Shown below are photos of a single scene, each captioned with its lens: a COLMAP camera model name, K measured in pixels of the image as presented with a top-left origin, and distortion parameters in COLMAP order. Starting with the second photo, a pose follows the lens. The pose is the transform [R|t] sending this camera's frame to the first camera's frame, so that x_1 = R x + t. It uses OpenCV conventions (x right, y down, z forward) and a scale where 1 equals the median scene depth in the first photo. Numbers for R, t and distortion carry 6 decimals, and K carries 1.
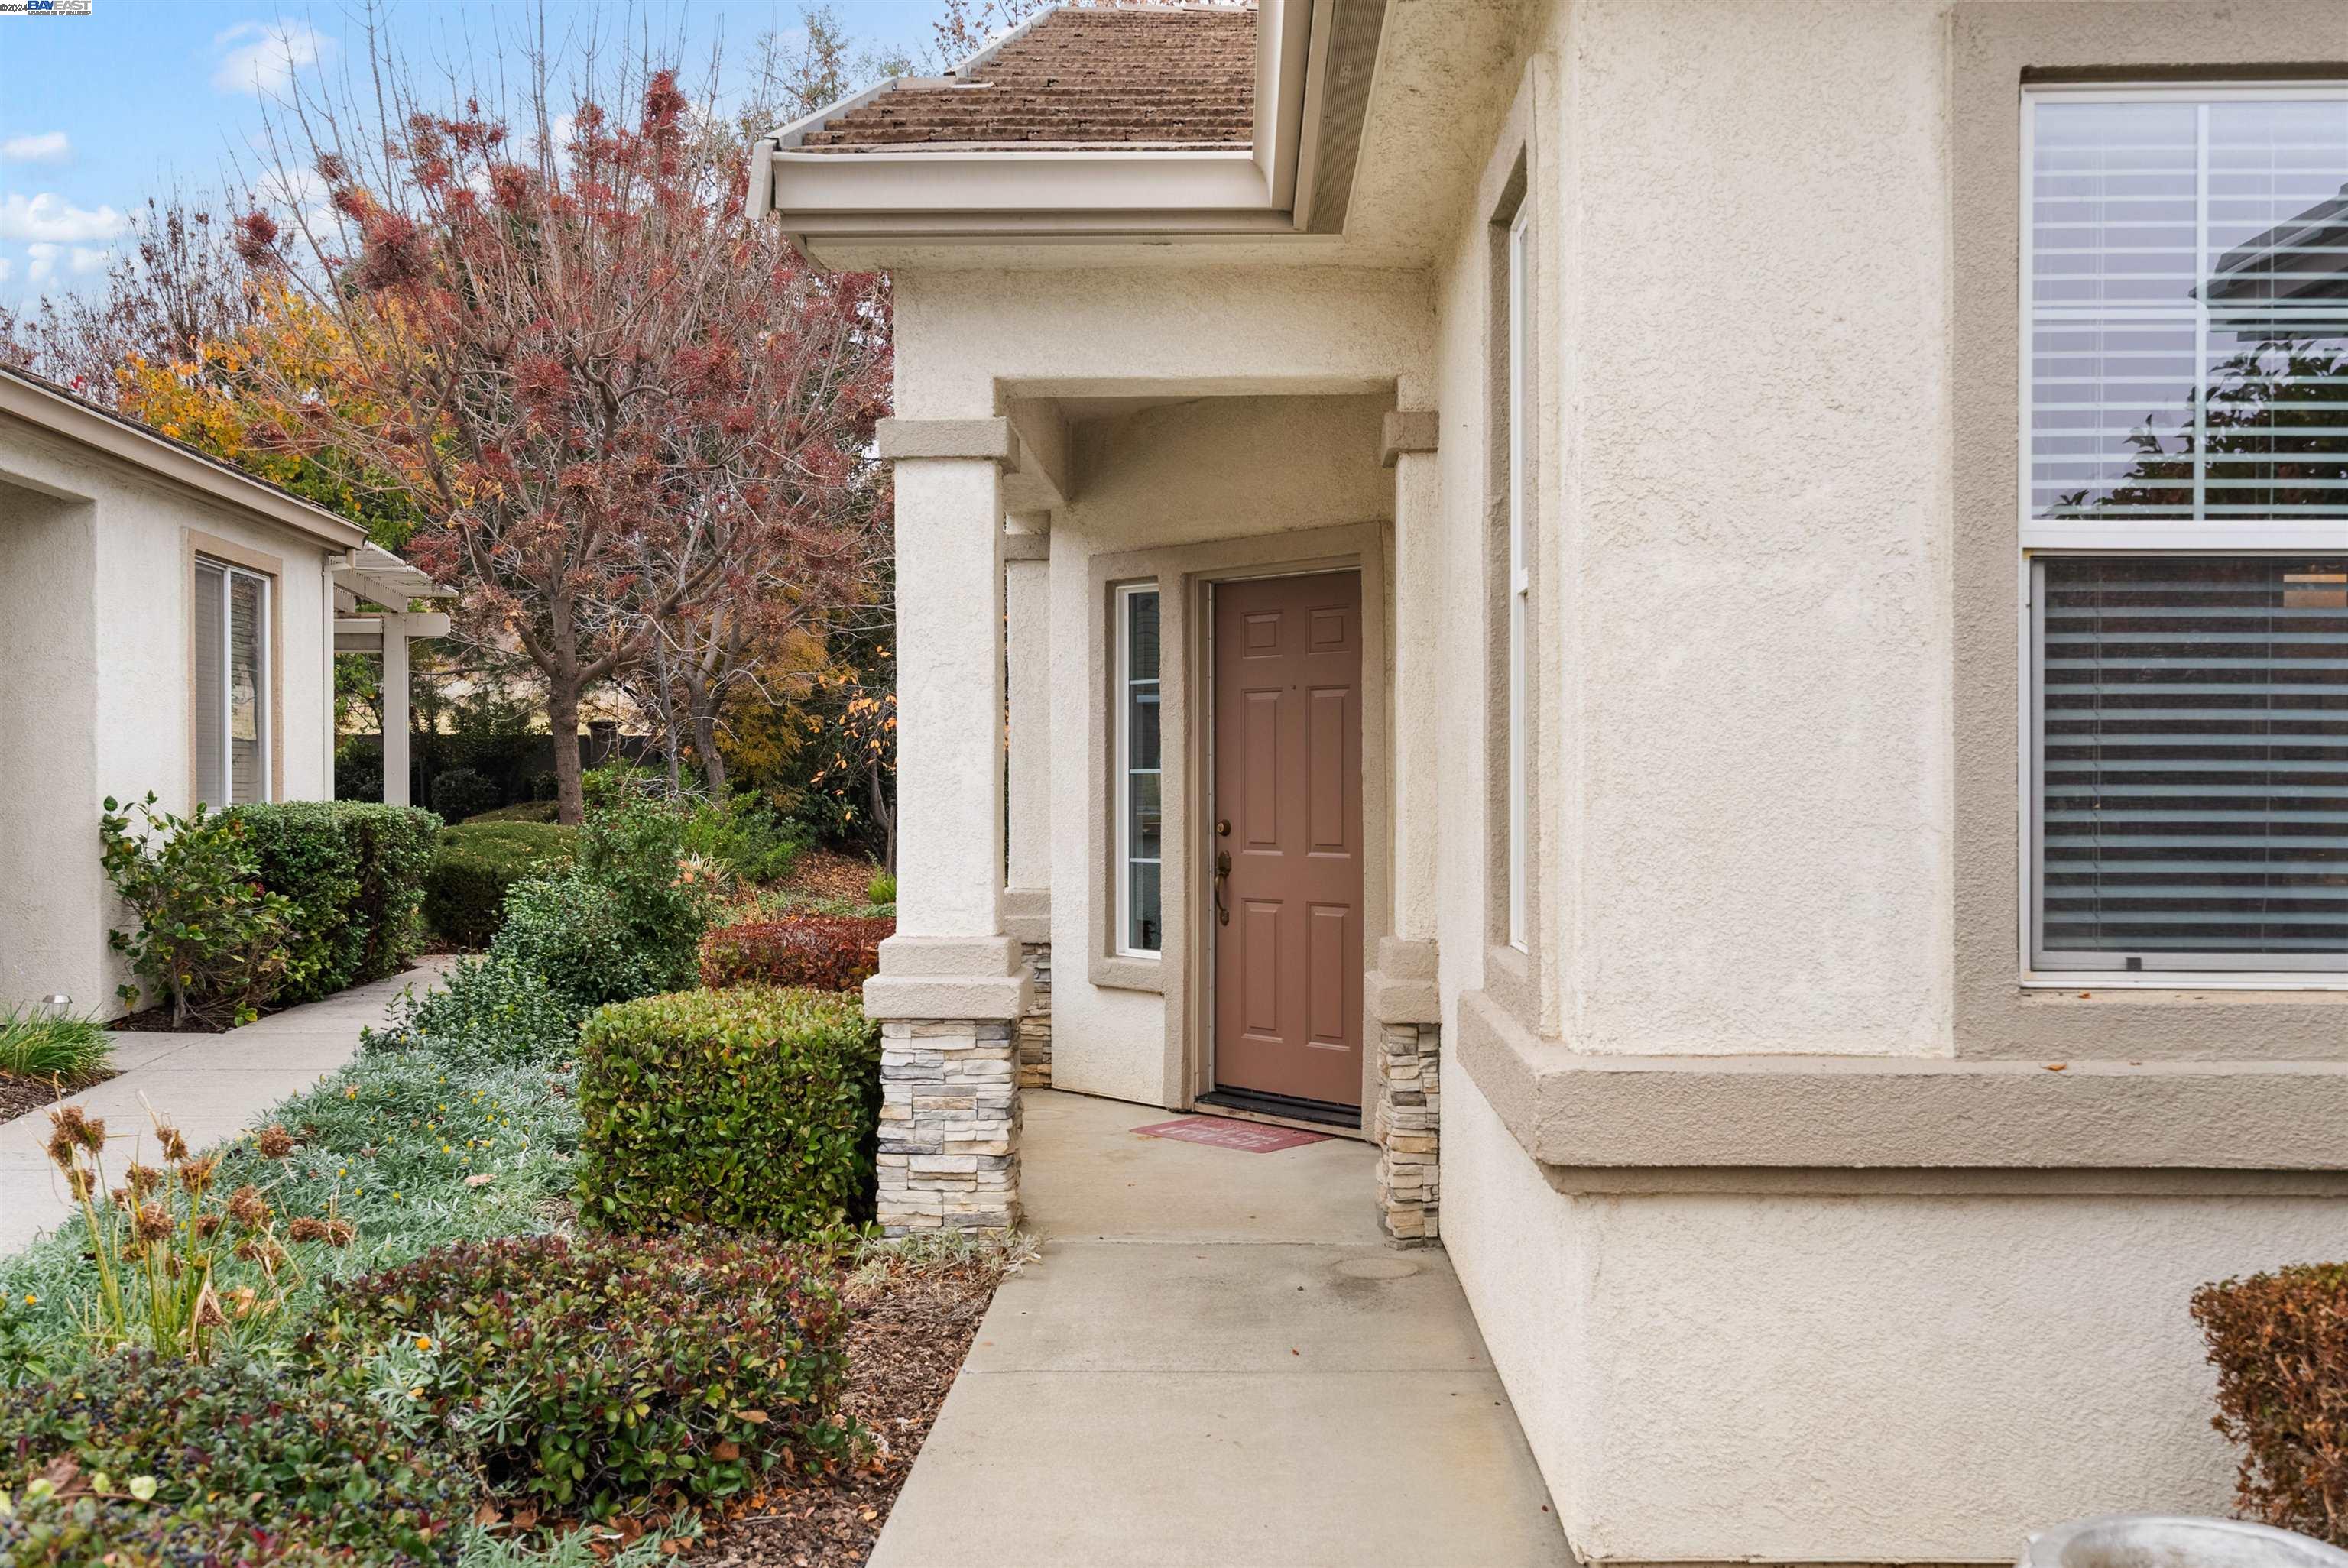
lens RADIAL K [[2143.2, 0, 1172.5], [0, 2143.2, 782.7], [0, 0, 1]] dist [0.004477, 0.000000]
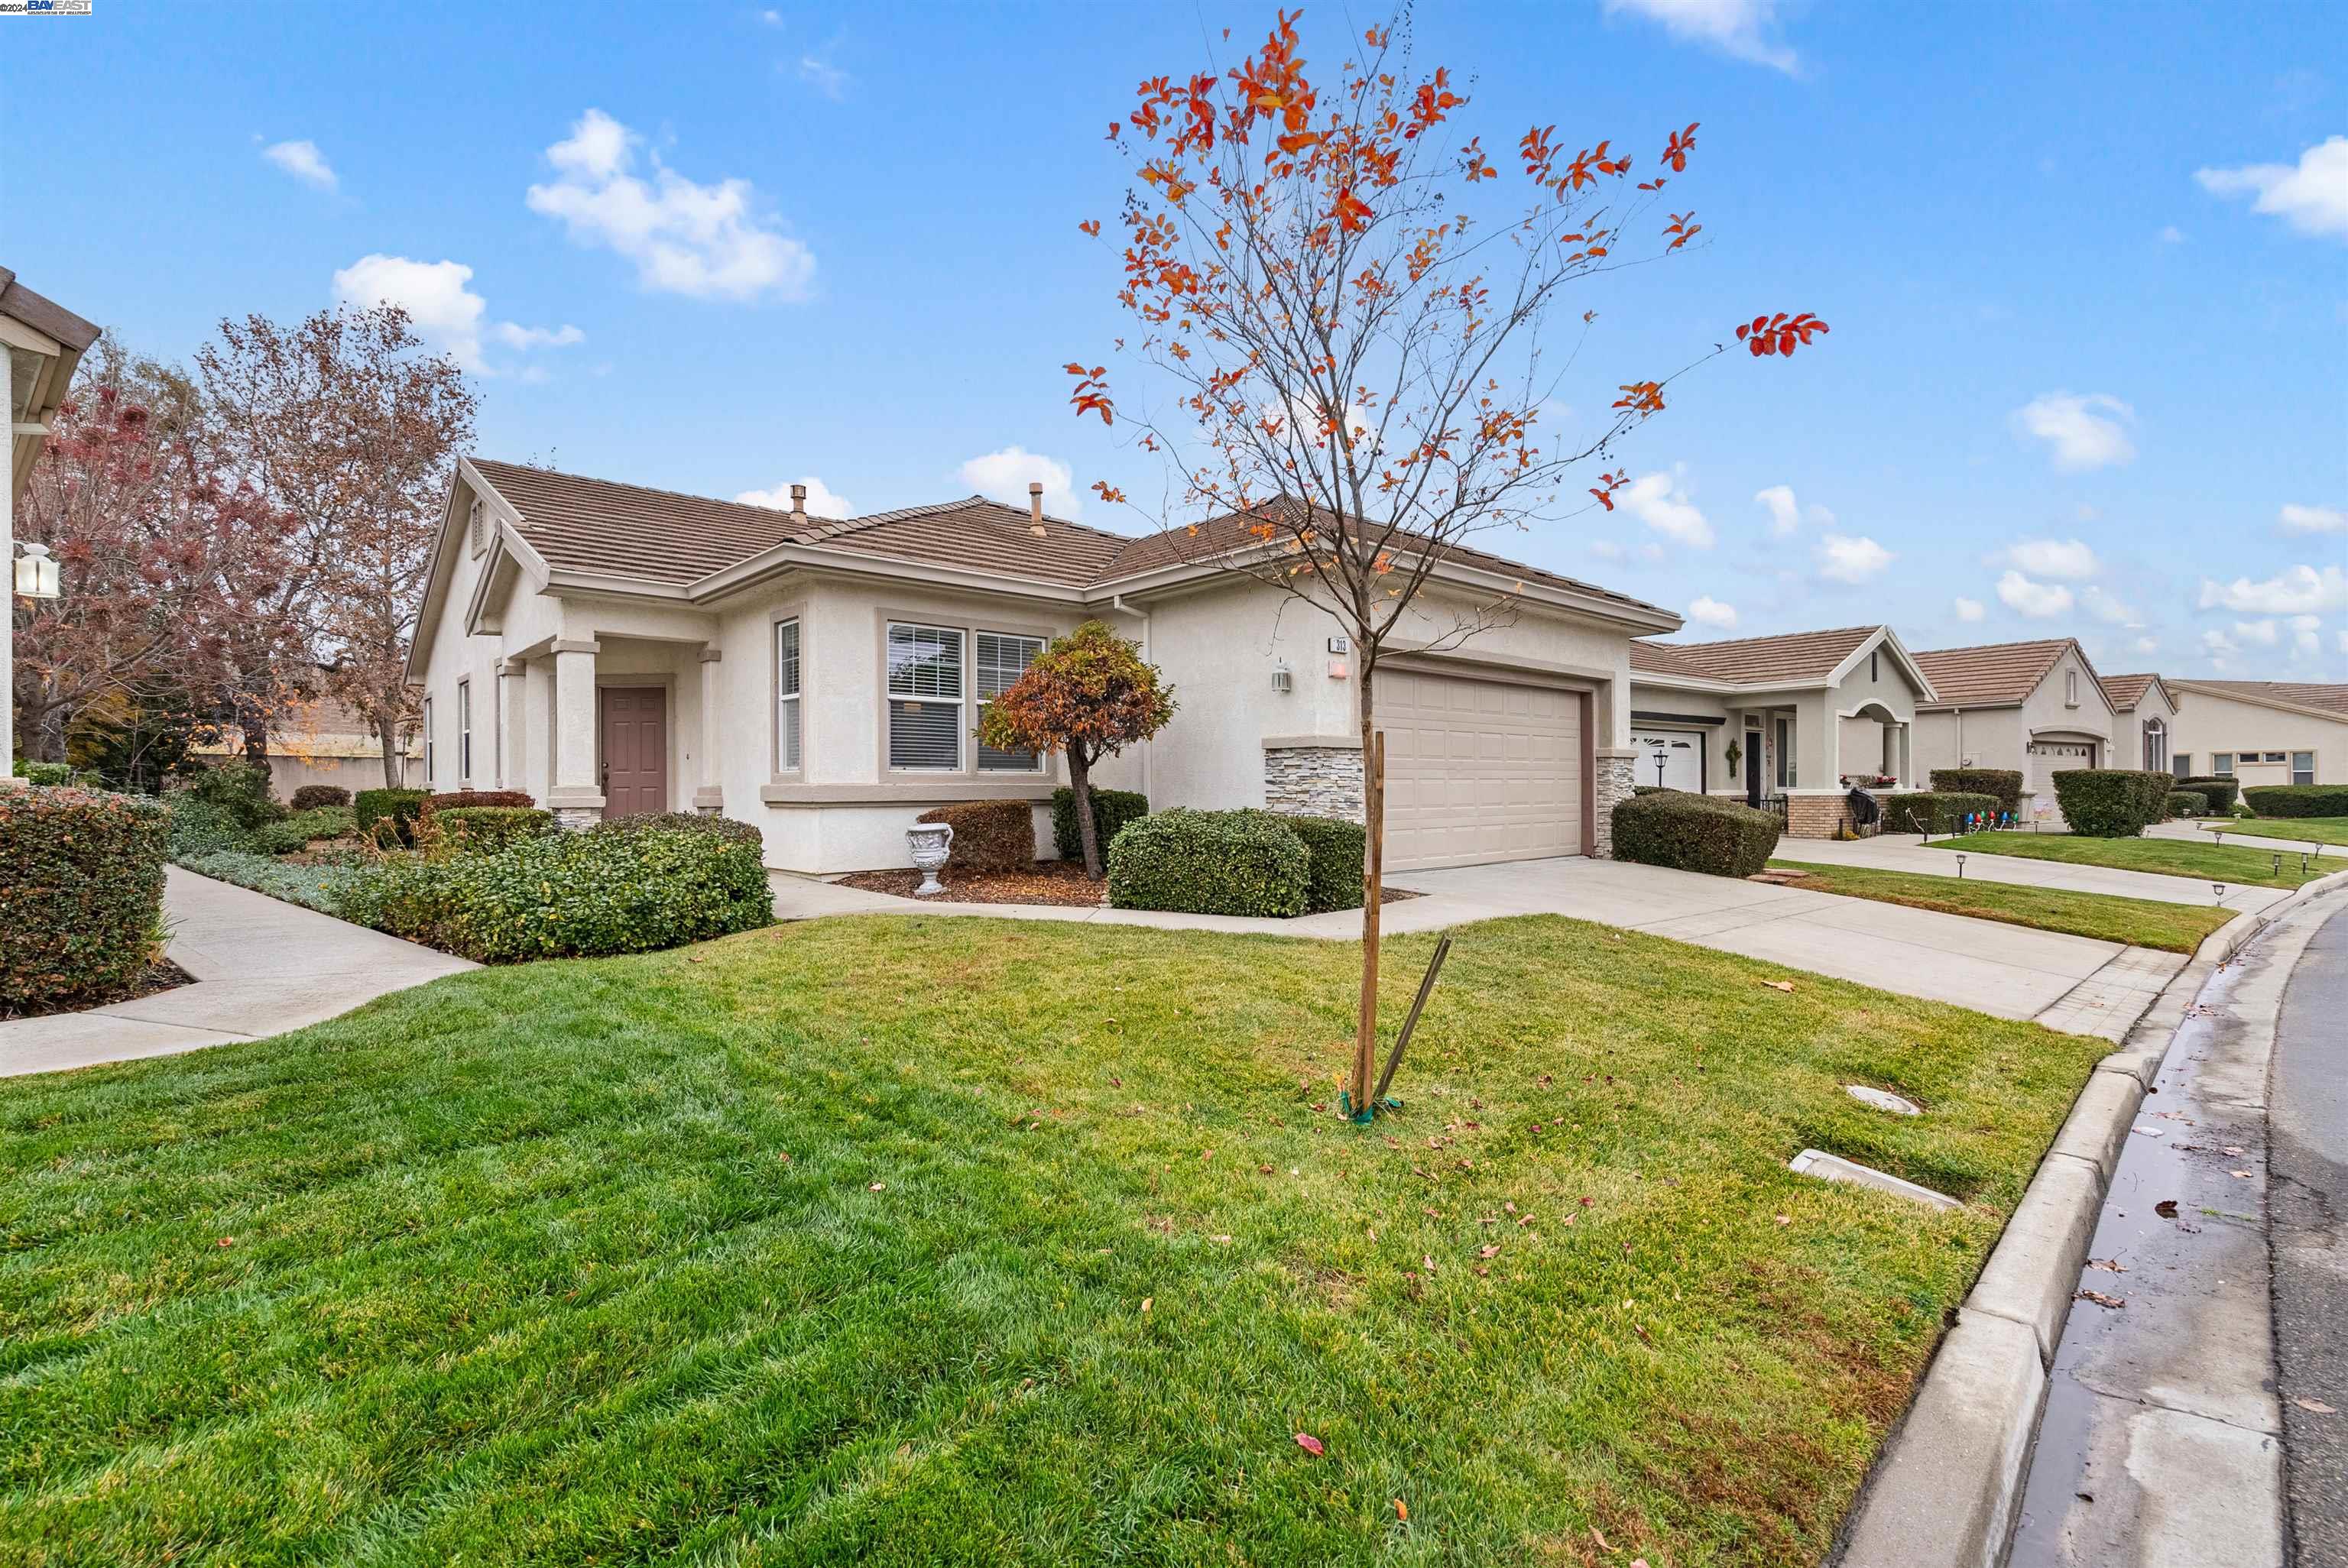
lens RADIAL K [[1066.6, 0, 1176.3], [0, 1066.6, 787.6], [0, 0, 1]] dist [-0.008568, 0.002999]
pose [[0.715813, -0.002247, 0.698289, -1.070311], [0.007584, 0.999961, -0.004556, 0.153546], [-0.698251, 0.008557, 0.715802, -1.633356]]
